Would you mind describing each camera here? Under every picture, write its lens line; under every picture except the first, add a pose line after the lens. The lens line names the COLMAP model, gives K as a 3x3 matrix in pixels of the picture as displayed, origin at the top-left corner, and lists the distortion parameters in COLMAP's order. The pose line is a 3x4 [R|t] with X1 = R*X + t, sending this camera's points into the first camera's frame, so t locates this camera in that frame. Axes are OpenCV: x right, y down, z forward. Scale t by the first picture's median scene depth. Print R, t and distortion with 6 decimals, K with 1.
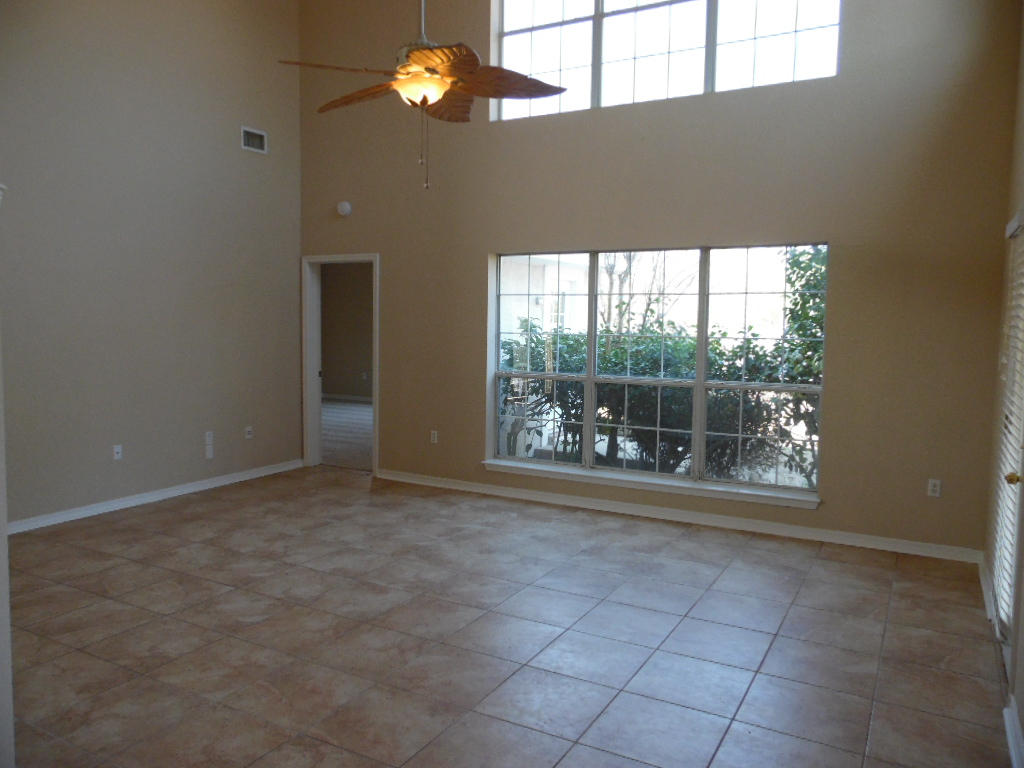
lens RADIAL K [[764.6, 0, 514.1], [0, 764.6, 386.1], [0, 0, 1]] dist [-0.038887, 0.068736]
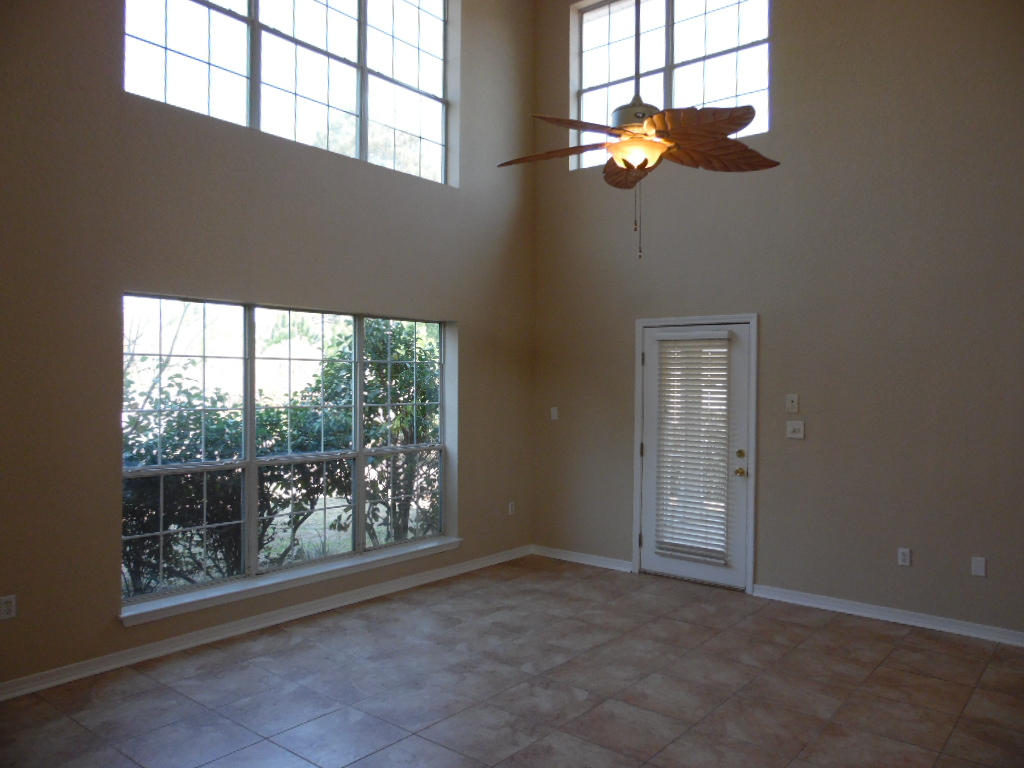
lens RADIAL K [[764.6, 0, 503.4], [0, 764.6, 399.9], [0, 0, 1]] dist [-0.038887, 0.068736]
pose [[0.181247, -0.033186, 0.982878, -0.756618], [0.081182, 0.996524, 0.018676, -0.082774], [-0.980081, 0.076407, 0.183311, 0.713174]]
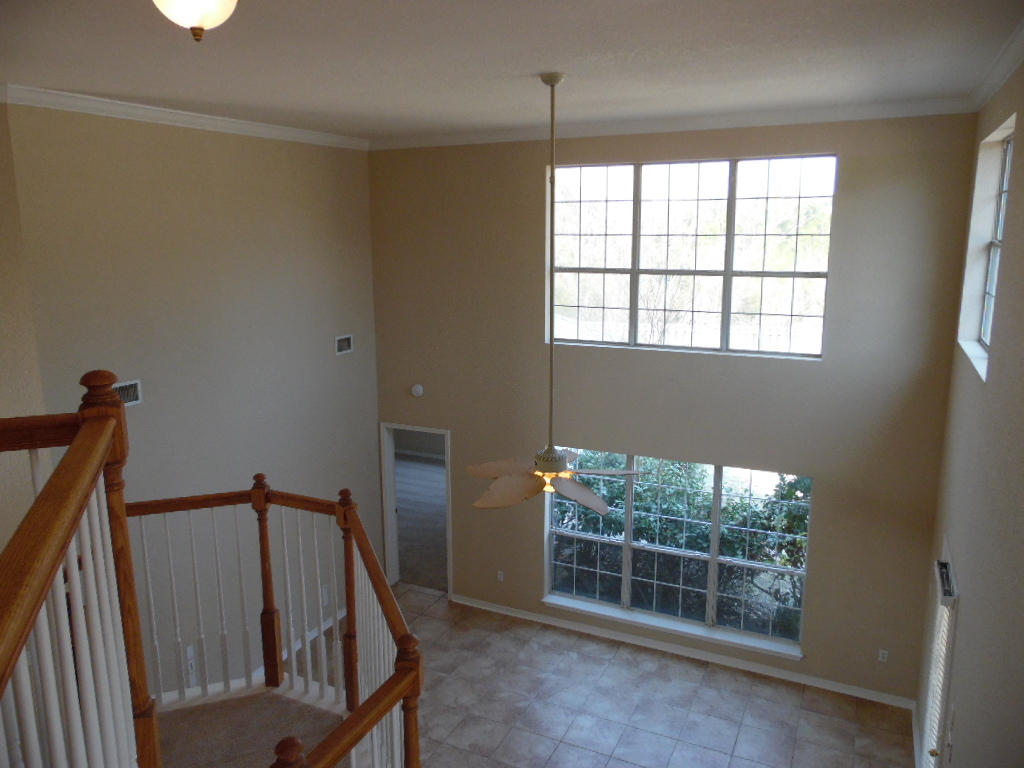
lens RADIAL K [[764.6, 0, 512.8], [0, 764.6, 379.7], [0, 0, 1]] dist [-0.038887, 0.068736]
pose [[0.997945, -0.029587, 0.056835, -0.193199], [0.023154, 0.993586, 0.110683, -0.524834], [-0.059745, -0.109140, 0.992229, -0.295976]]
